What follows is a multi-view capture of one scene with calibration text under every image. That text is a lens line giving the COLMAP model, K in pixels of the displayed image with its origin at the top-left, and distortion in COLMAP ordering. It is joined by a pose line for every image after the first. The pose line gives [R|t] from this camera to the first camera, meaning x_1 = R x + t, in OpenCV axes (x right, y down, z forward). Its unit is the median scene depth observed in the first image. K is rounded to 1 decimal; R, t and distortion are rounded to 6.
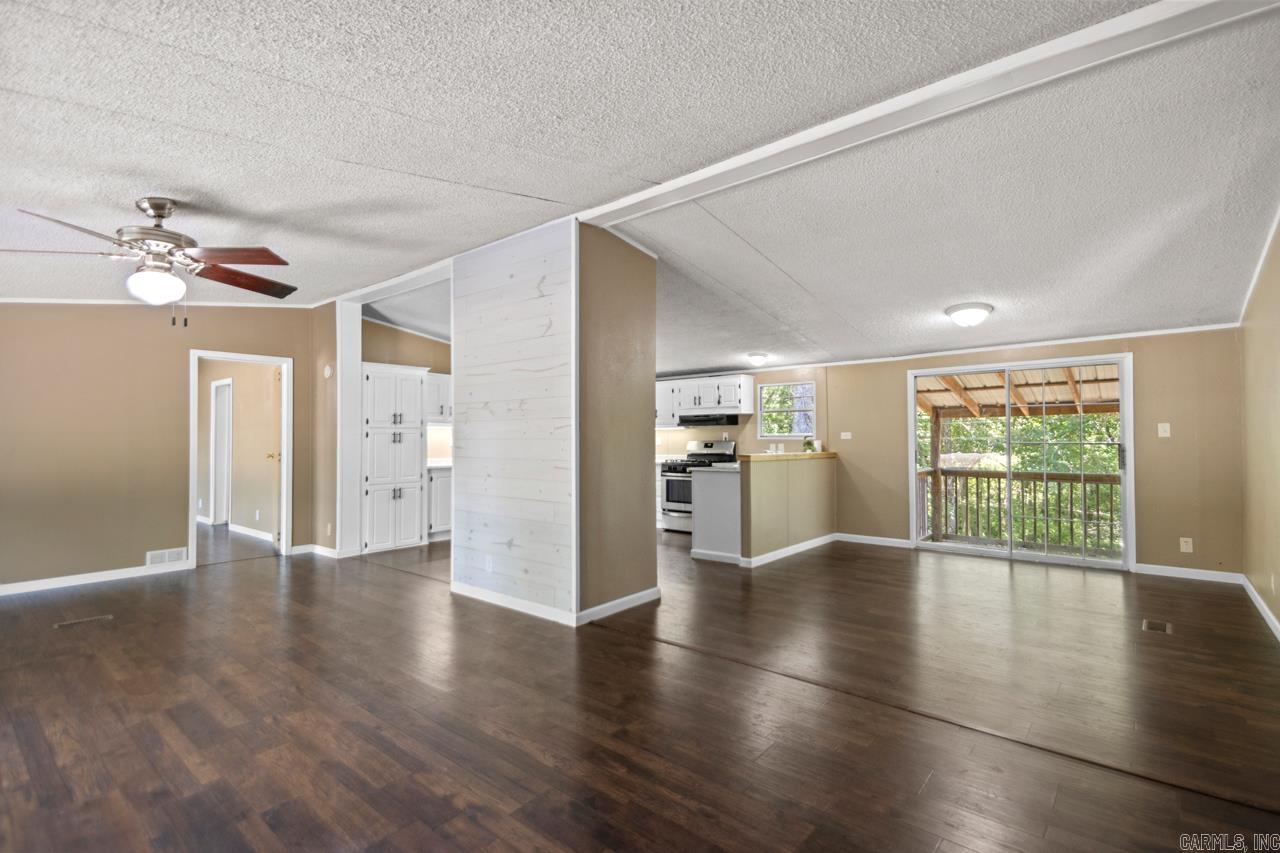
lens RADIAL K [[592.4, 0, 658.6], [0, 592.4, 429.3], [0, 0, 1]] dist [0.027076, -0.014413]
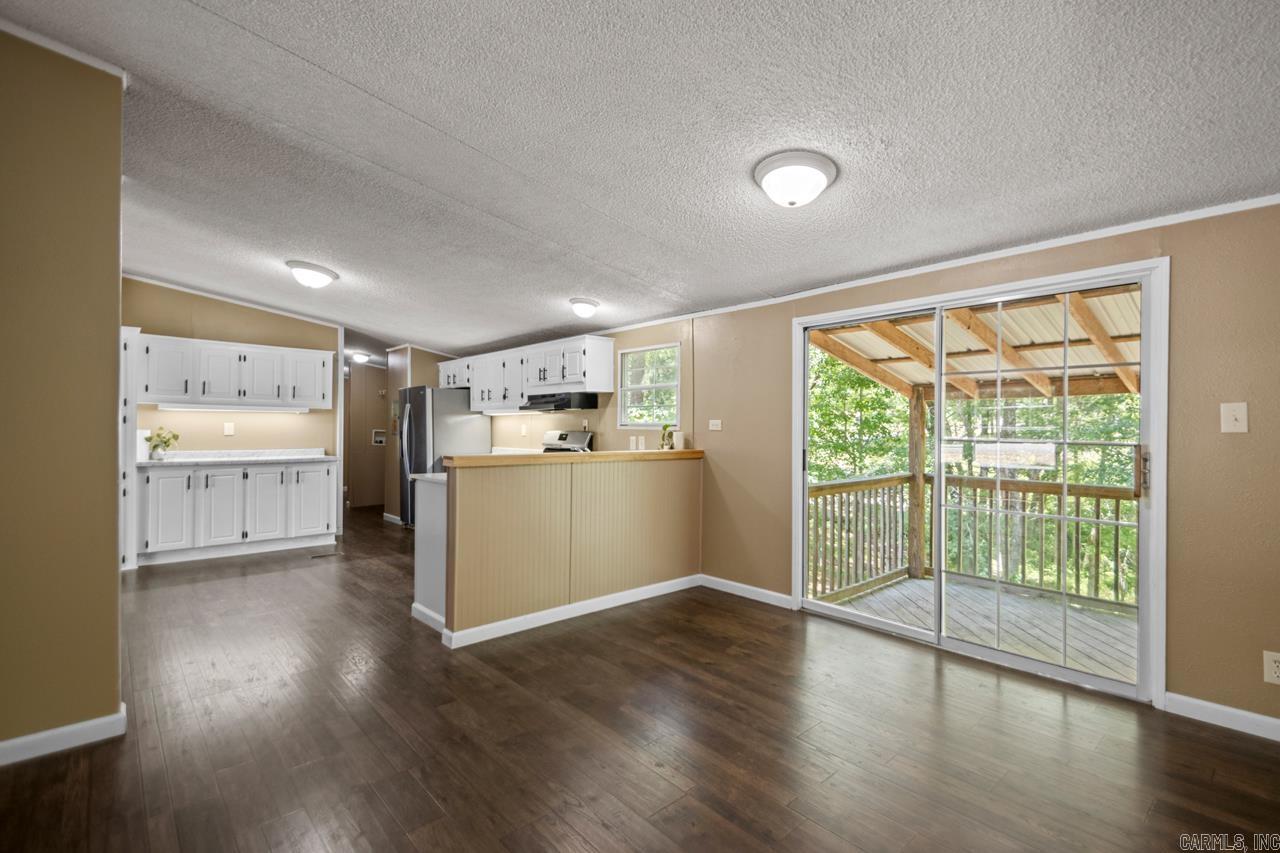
lens RADIAL K [[592.4, 0, 660.9], [0, 592.4, 427.1], [0, 0, 1]] dist [0.027076, -0.014413]
pose [[0.990897, 0.007429, -0.134417, 0.401759], [-0.005141, 0.999836, 0.017364, 0.002995], [0.134524, -0.016515, 0.990773, 0.412358]]
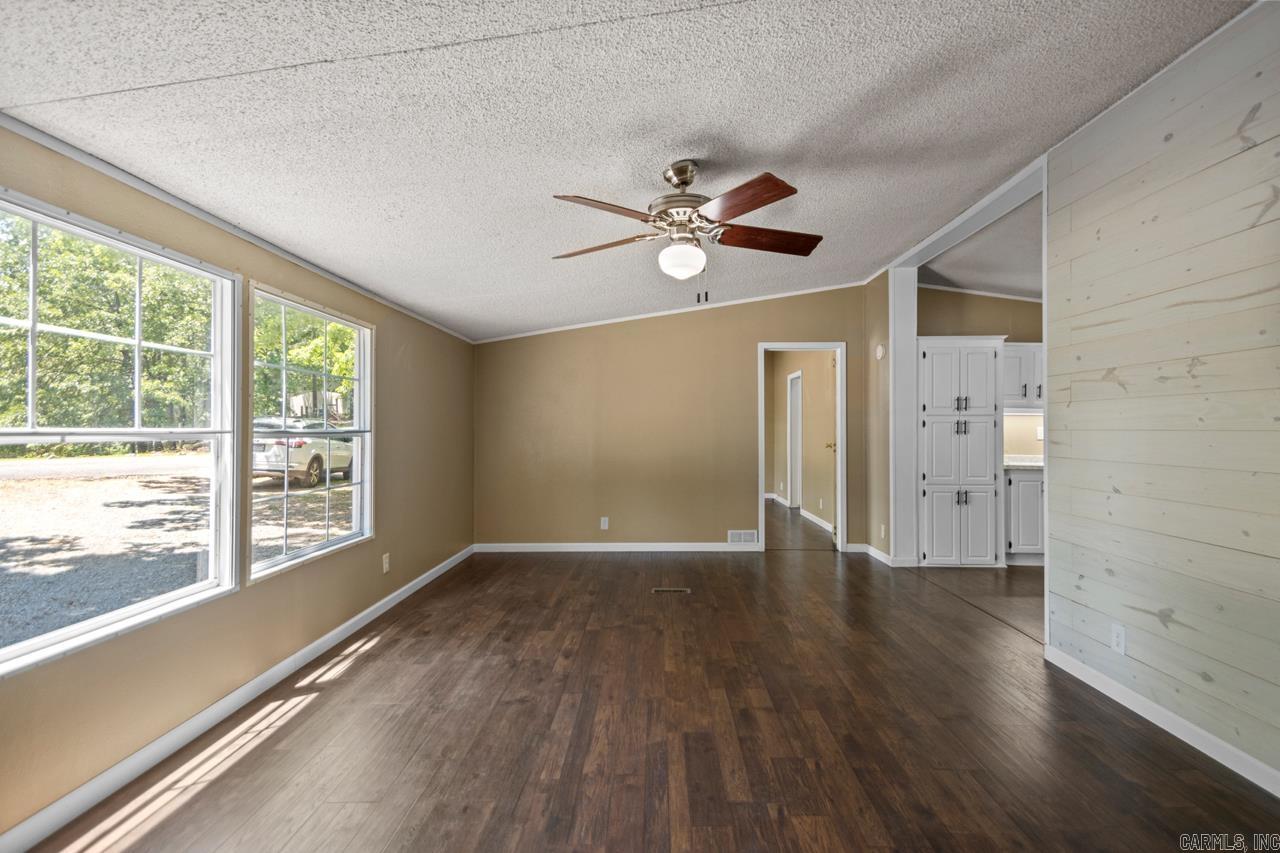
lens RADIAL K [[592.4, 0, 643.2], [0, 592.4, 424.6], [0, 0, 1]] dist [0.027076, -0.014413]
pose [[0.610359, -0.000675, -0.792125, -0.074048], [0.007890, 0.999955, 0.005227, 0.002905], [0.792086, -0.009441, 0.610337, 0.190708]]
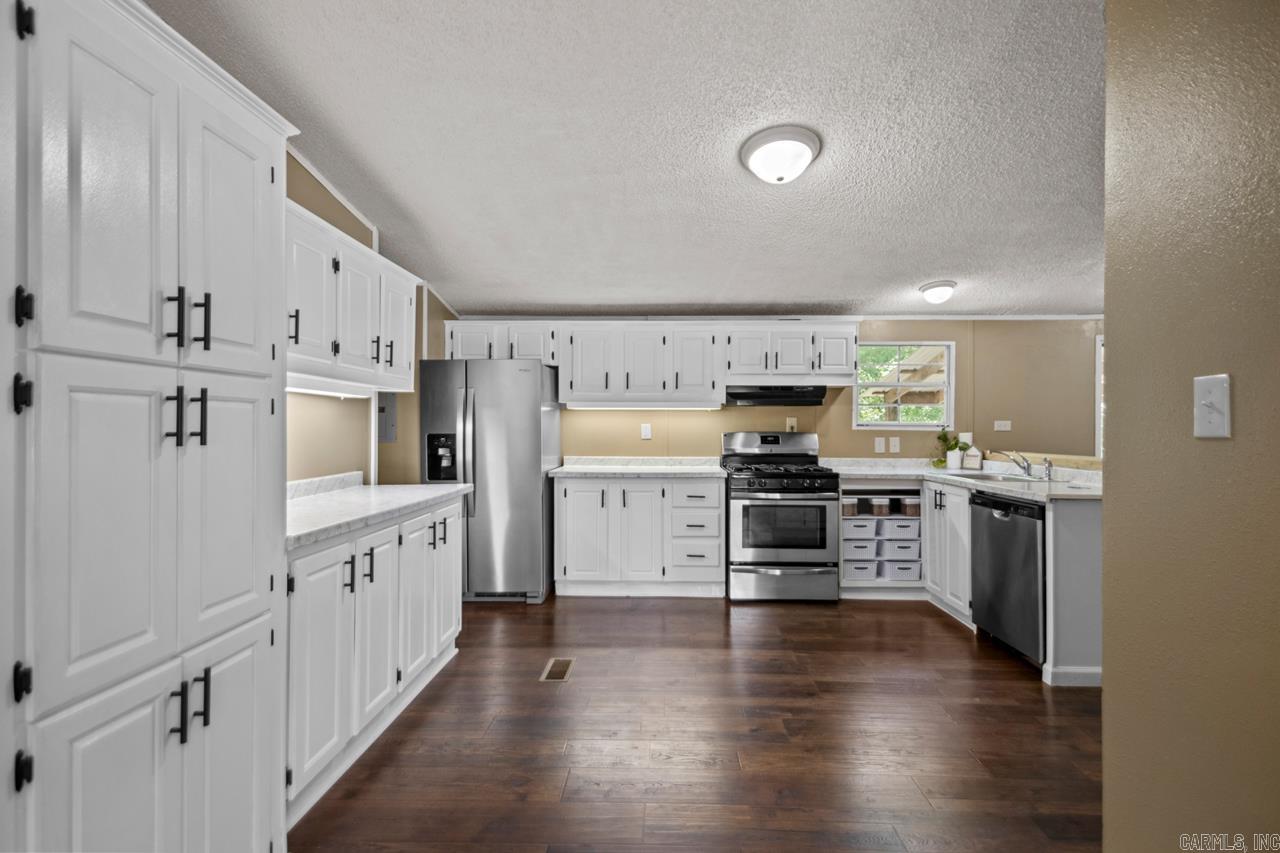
lens RADIAL K [[592.4, 0, 649.5], [0, 592.4, 422.4], [0, 0, 1]] dist [0.027076, -0.014413]
pose [[0.795131, 0.012285, 0.606313, -0.482590], [-0.018072, 0.999831, 0.003442, 0.013984], [-0.606168, -0.013694, 0.795219, 0.826547]]
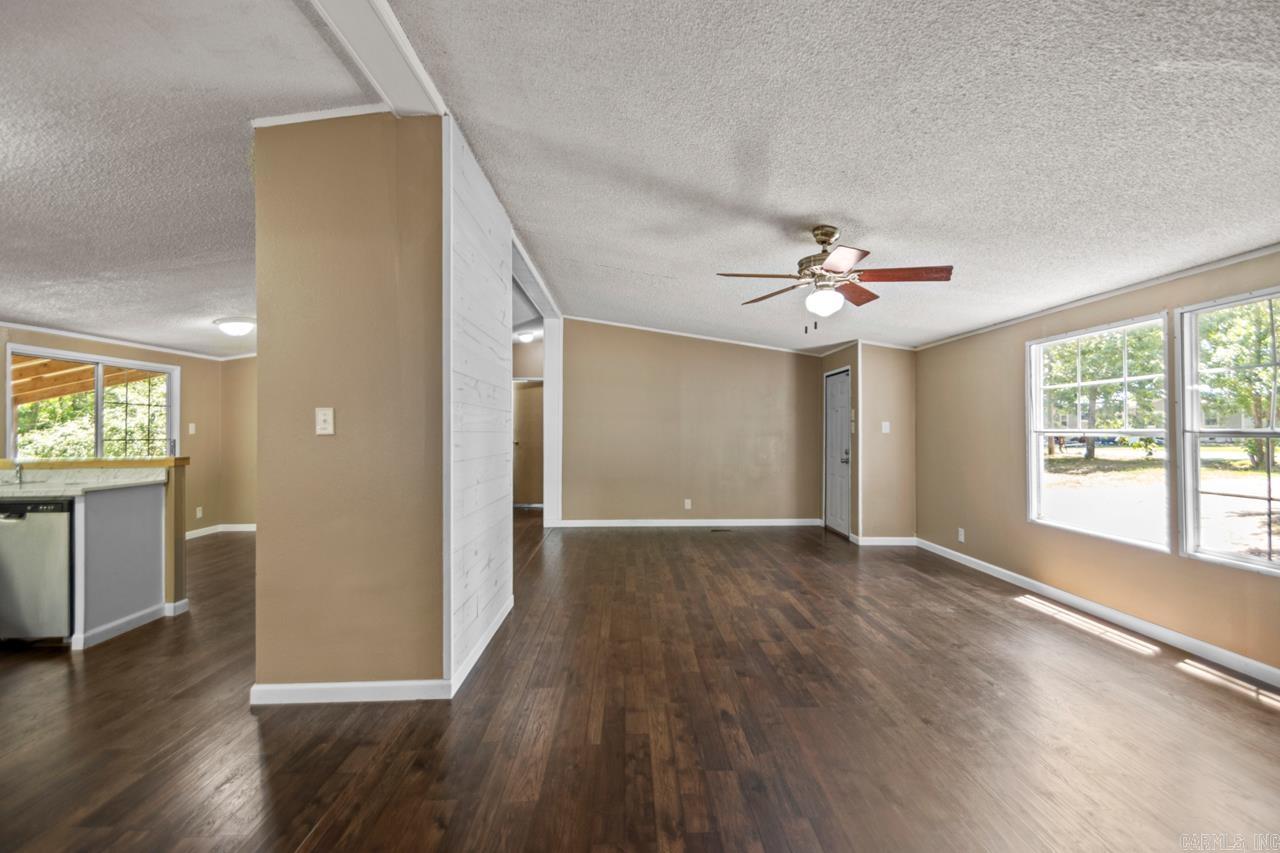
lens RADIAL K [[592.4, 0, 651.0], [0, 592.4, 426.5], [0, 0, 1]] dist [0.027076, -0.014413]
pose [[-0.663012, 0.013703, 0.748484, -0.724690], [-0.003625, 0.999762, -0.021514, 0.019243], [-0.748600, -0.016978, -0.662804, 0.991215]]
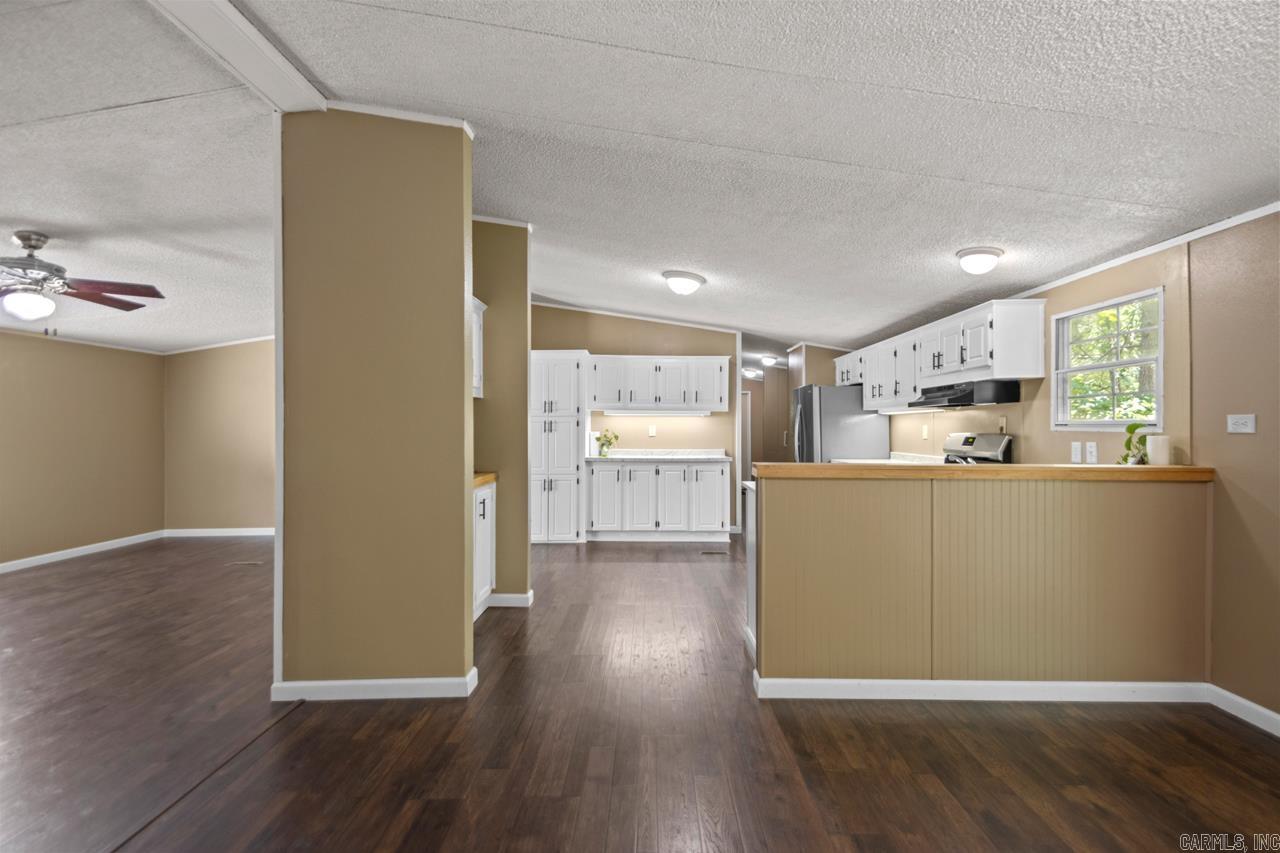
lens RADIAL K [[592.4, 0, 641.9], [0, 592.4, 426.7], [0, 0, 1]] dist [0.027076, -0.014413]
pose [[0.624536, 0.002293, -0.780993, 0.435585], [0.011717, 0.999856, 0.012305, 0.005021], [0.780908, -0.016836, 0.624419, 0.576049]]
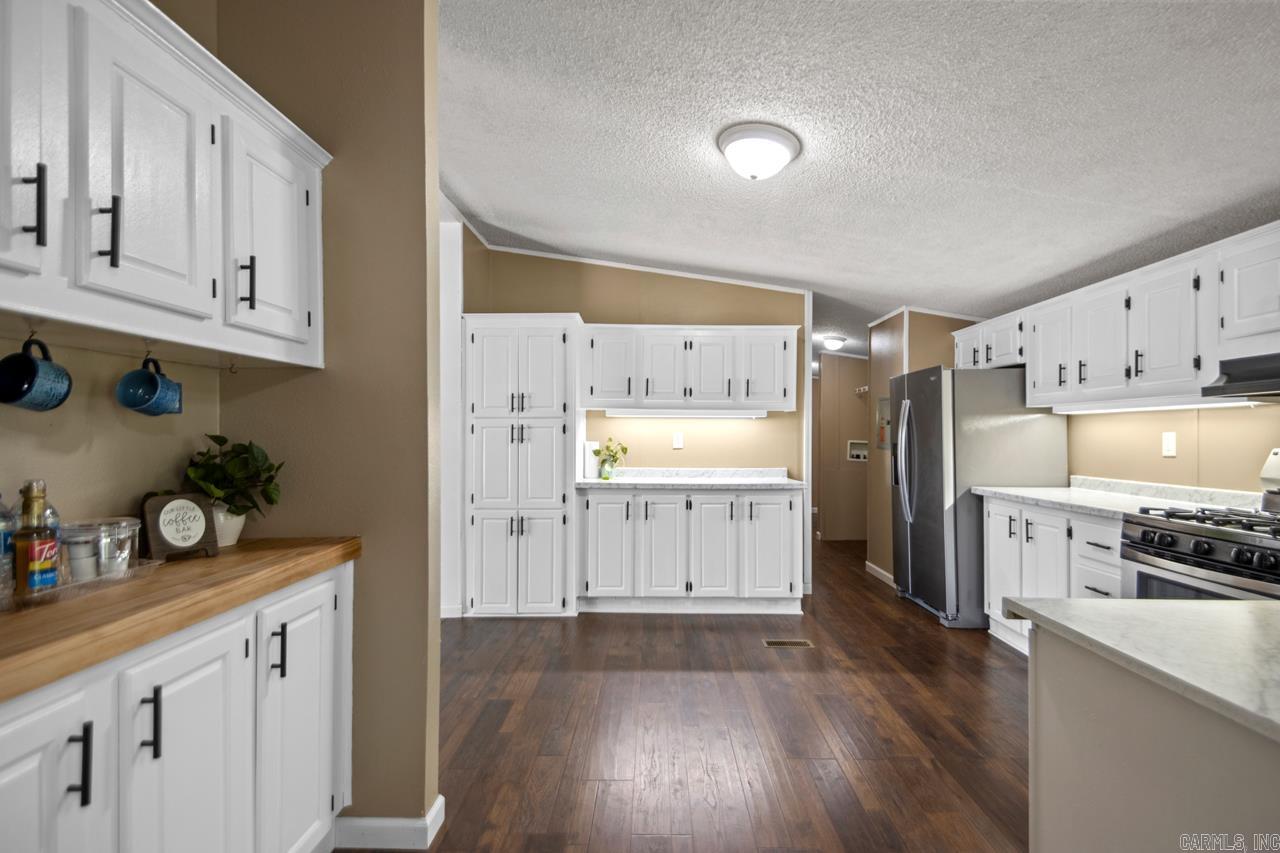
lens RADIAL K [[592.4, 0, 643.6], [0, 592.4, 434.2], [0, 0, 1]] dist [0.027076, -0.014413]
pose [[0.619889, 0.002791, -0.784685, 0.125574], [0.010929, 0.999866, 0.012190, 0.009555], [0.784614, -0.016133, 0.619775, 0.798158]]
